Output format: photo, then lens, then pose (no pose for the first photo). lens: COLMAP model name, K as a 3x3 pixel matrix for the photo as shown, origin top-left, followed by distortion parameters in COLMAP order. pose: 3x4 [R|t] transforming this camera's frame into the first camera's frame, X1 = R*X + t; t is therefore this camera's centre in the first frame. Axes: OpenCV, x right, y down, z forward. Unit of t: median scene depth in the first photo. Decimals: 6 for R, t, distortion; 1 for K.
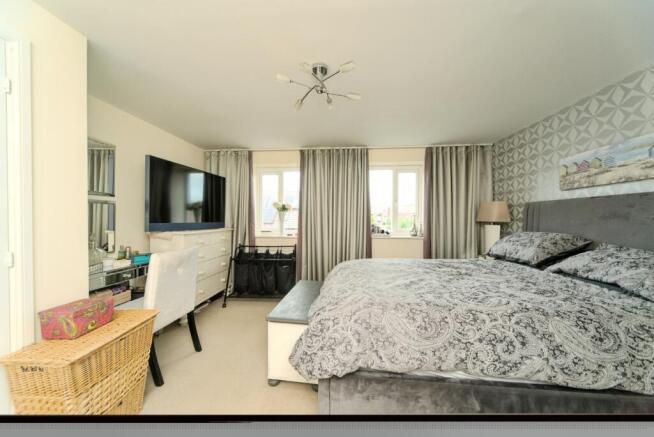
lens RADIAL K [[218.9, 0, 329.1], [0, 218.9, 224.2], [0, 0, 1]] dist [-0.000616, -0.000037]
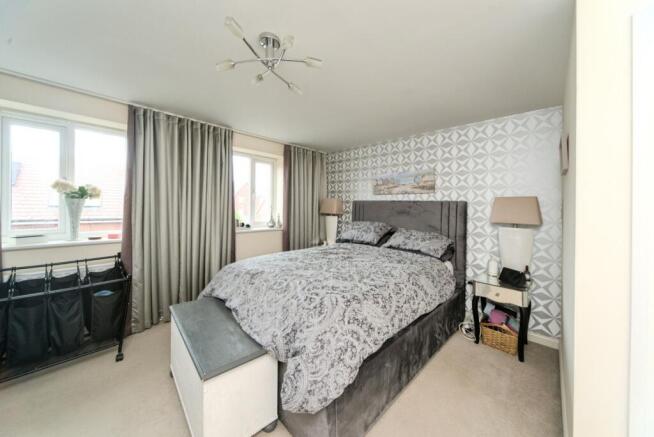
lens RADIAL K [[223.1, 0, 328.8], [0, 223.1, 209.0], [0, 0, 1]] dist [-0.000279, -0.000034]
pose [[0.653404, 0.002070, 0.757007, -0.292837], [0.003260, 0.999979, -0.005549, -0.033794], [-0.757002, 0.006094, 0.653384, 0.151609]]
